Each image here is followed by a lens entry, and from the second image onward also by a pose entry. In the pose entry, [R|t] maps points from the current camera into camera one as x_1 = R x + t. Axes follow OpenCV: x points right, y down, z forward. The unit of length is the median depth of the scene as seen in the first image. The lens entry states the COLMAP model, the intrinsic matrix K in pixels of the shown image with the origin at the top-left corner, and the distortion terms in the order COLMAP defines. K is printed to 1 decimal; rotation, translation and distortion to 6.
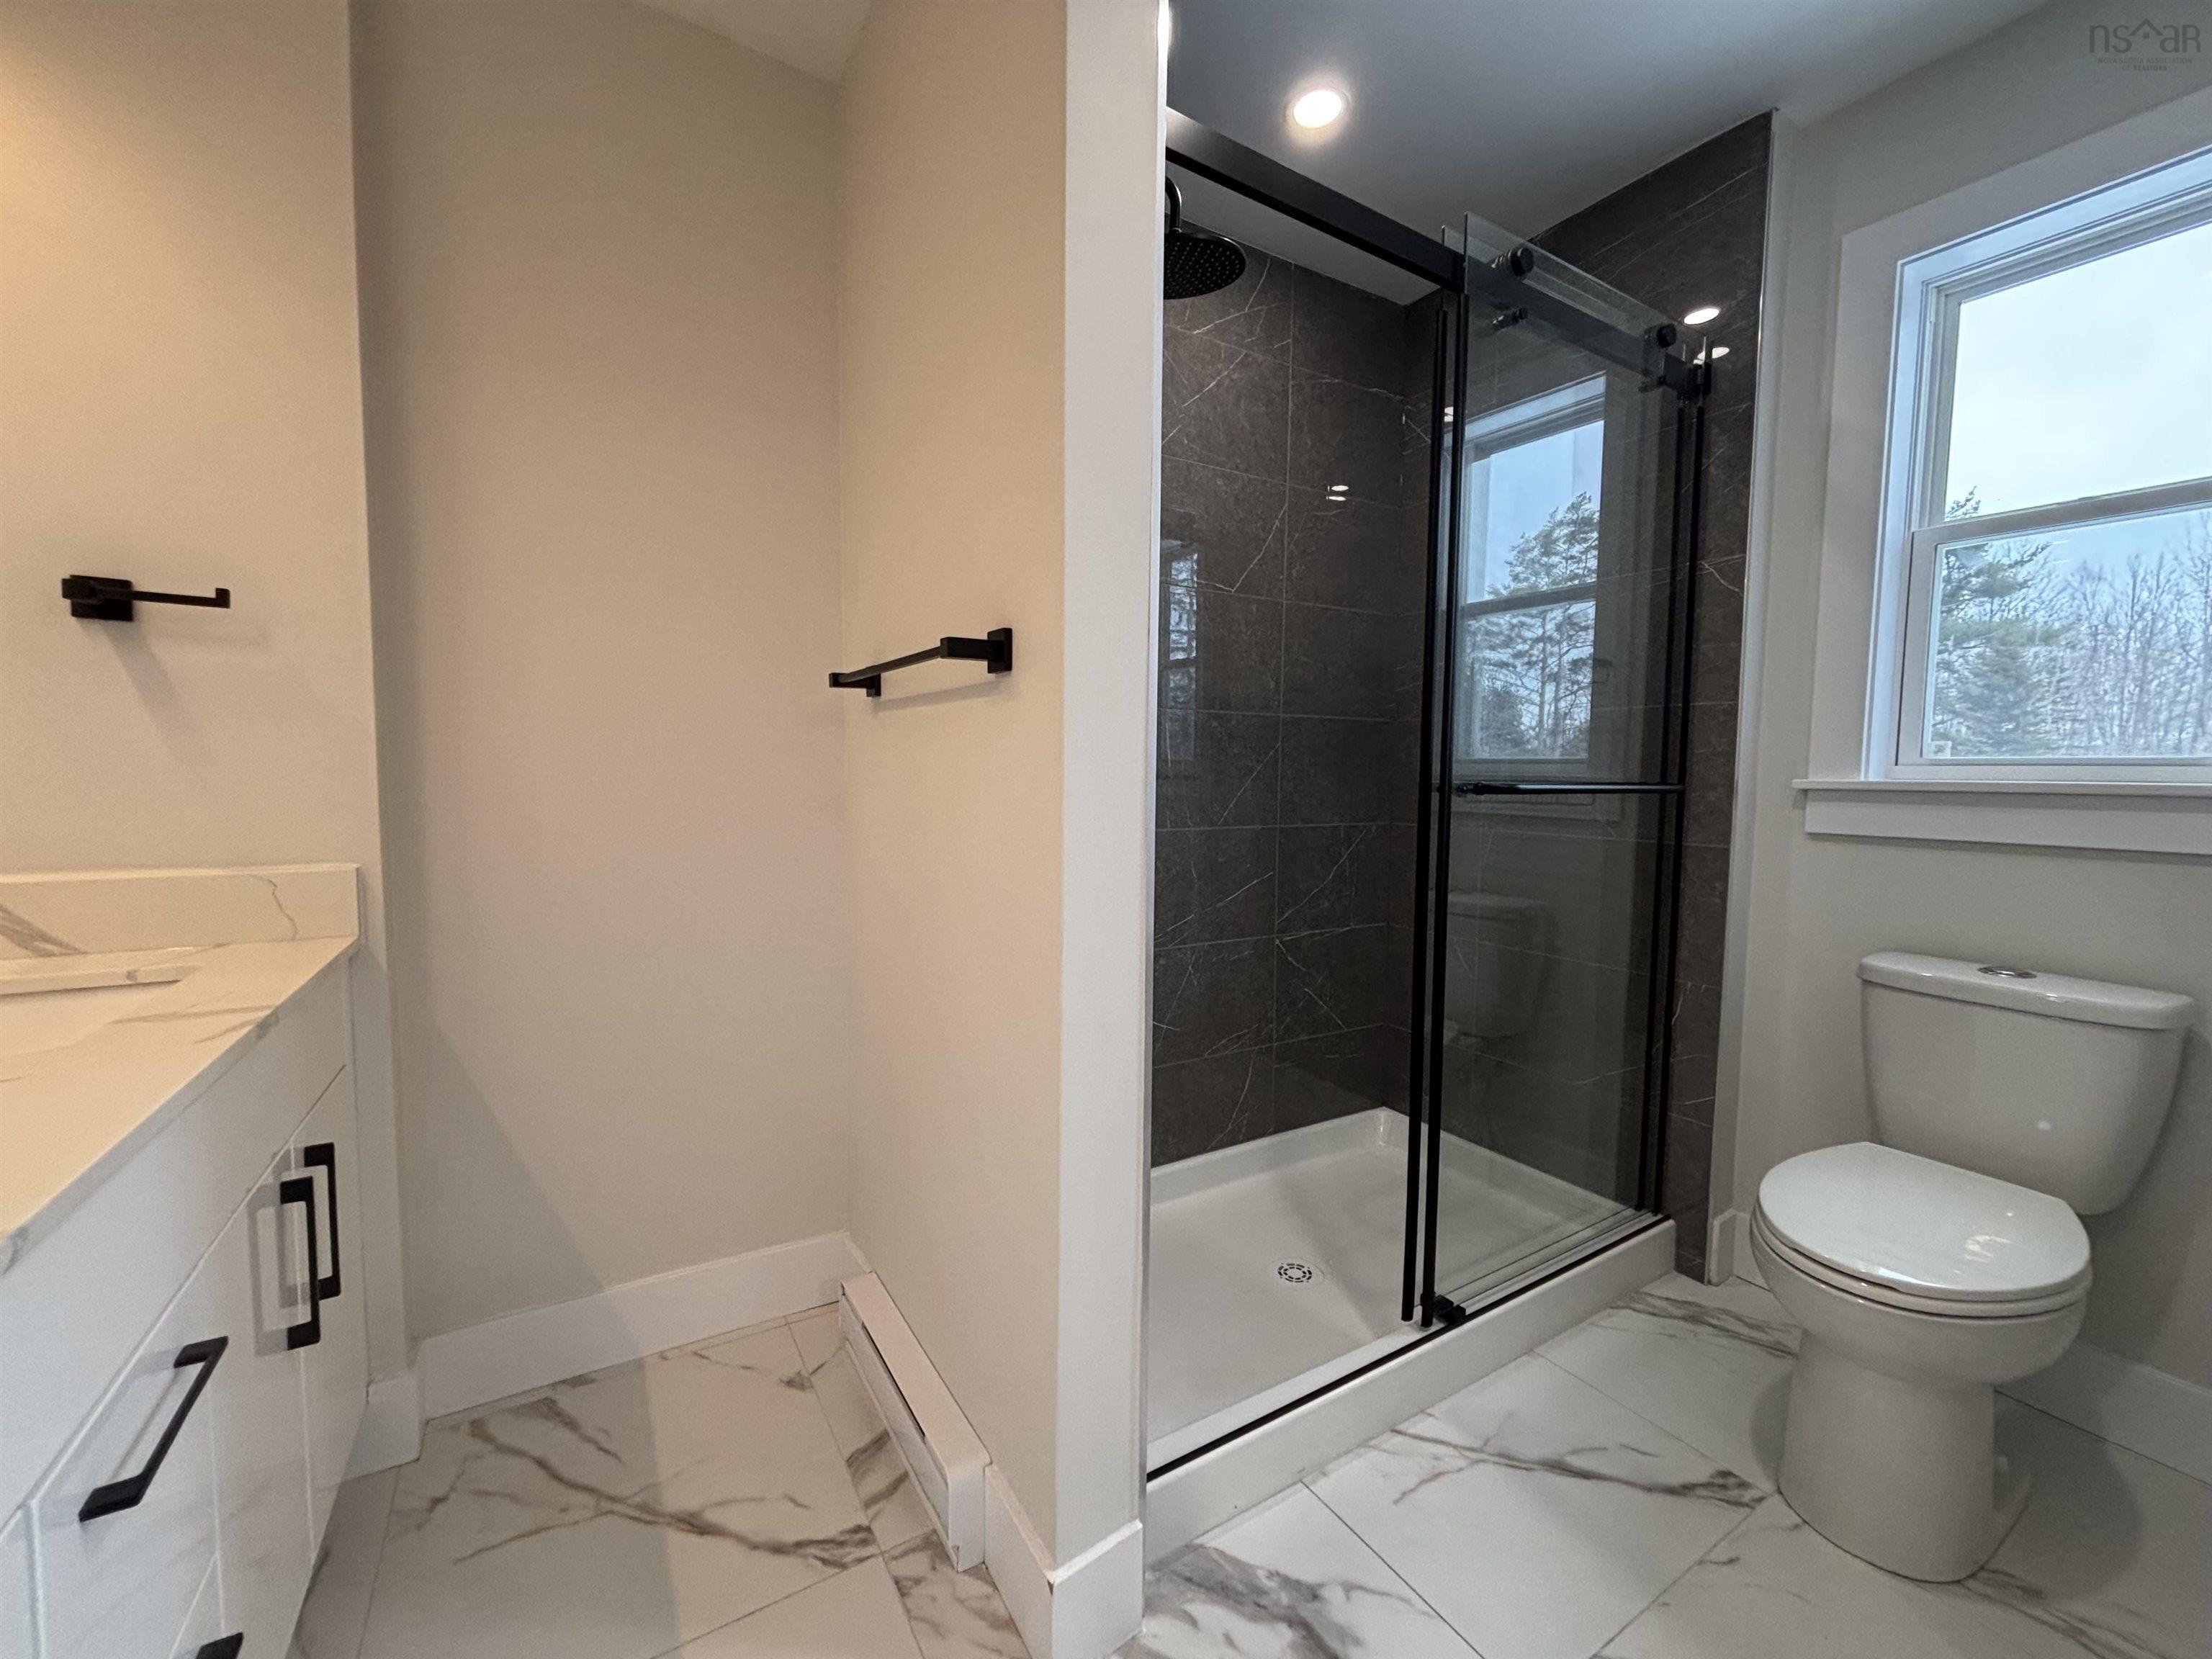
lens RADIAL K [[883.1, 0, 1108.0], [0, 883.1, 827.2], [0, 0, 1]] dist [-0.018475, 0.012909]
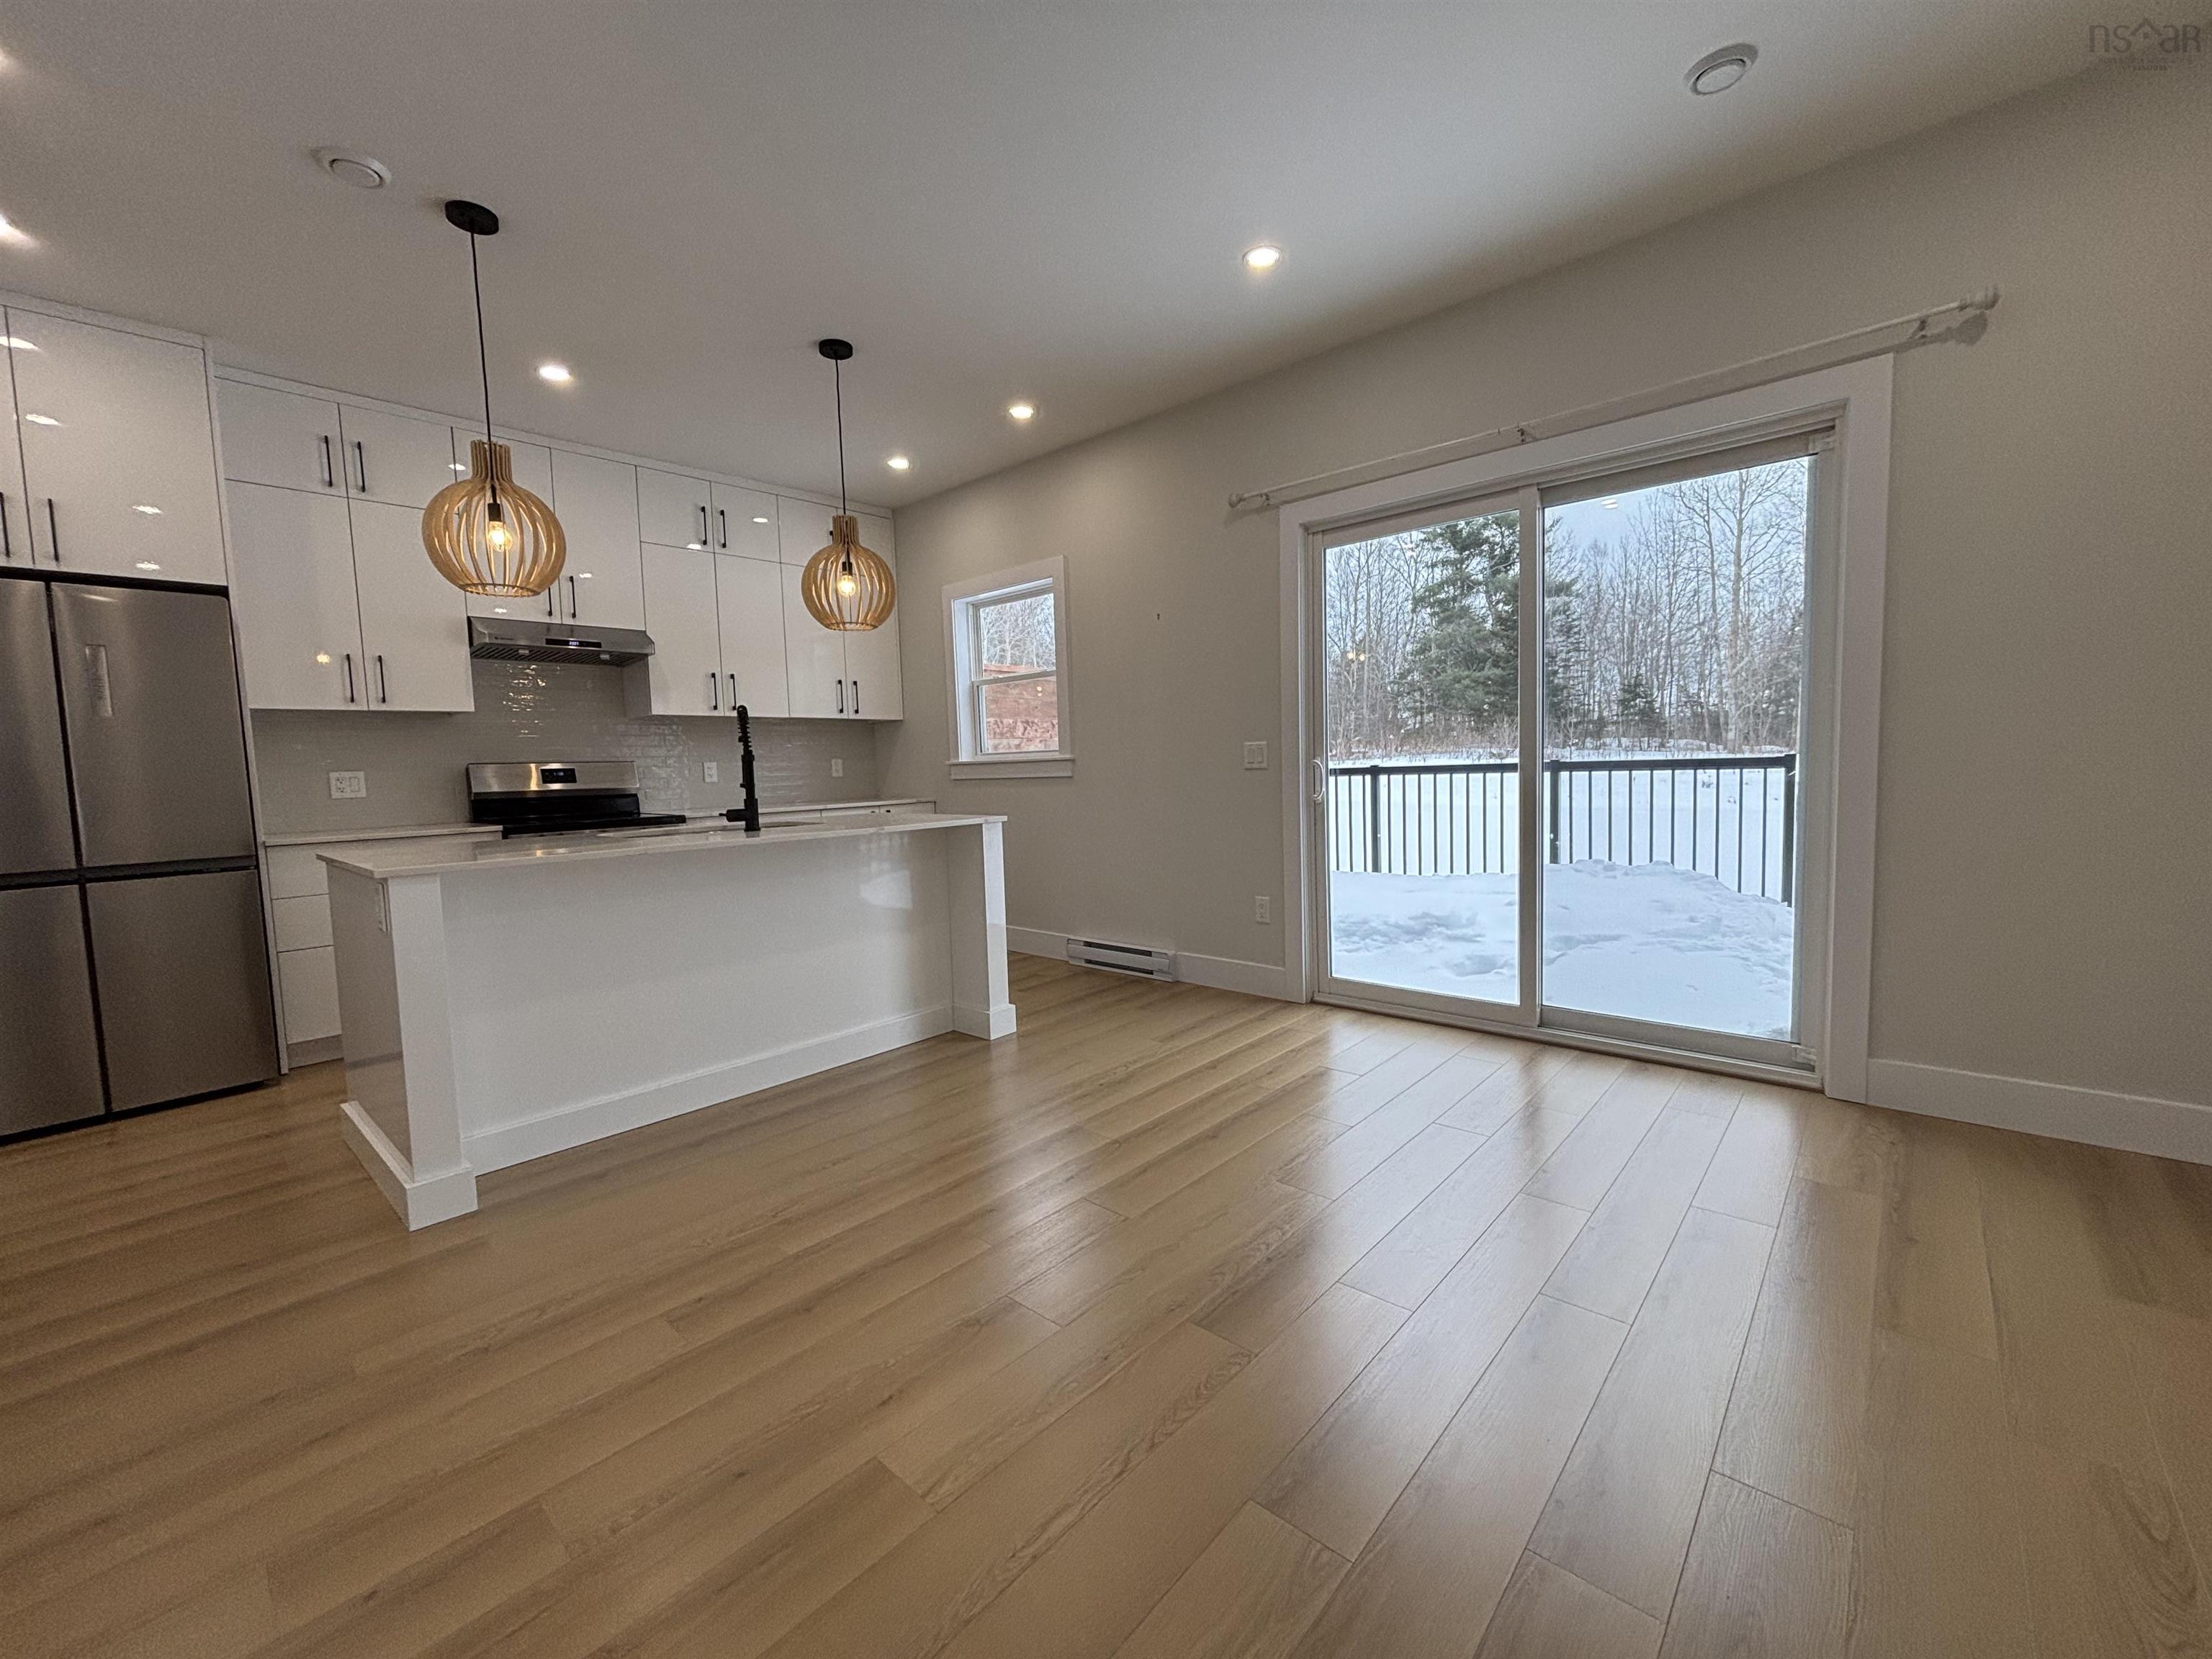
lens RADIAL K [[880.6, 0, 1102.8], [0, 880.6, 828.3], [0, 0, 1]] dist [-0.001784, 0.000021]
pose [[0.958447, -0.100380, 0.267026, 0.487343], [0.088427, 0.994482, 0.056450, 0.054334], [-0.271219, -0.030492, 0.962035, -2.340906]]
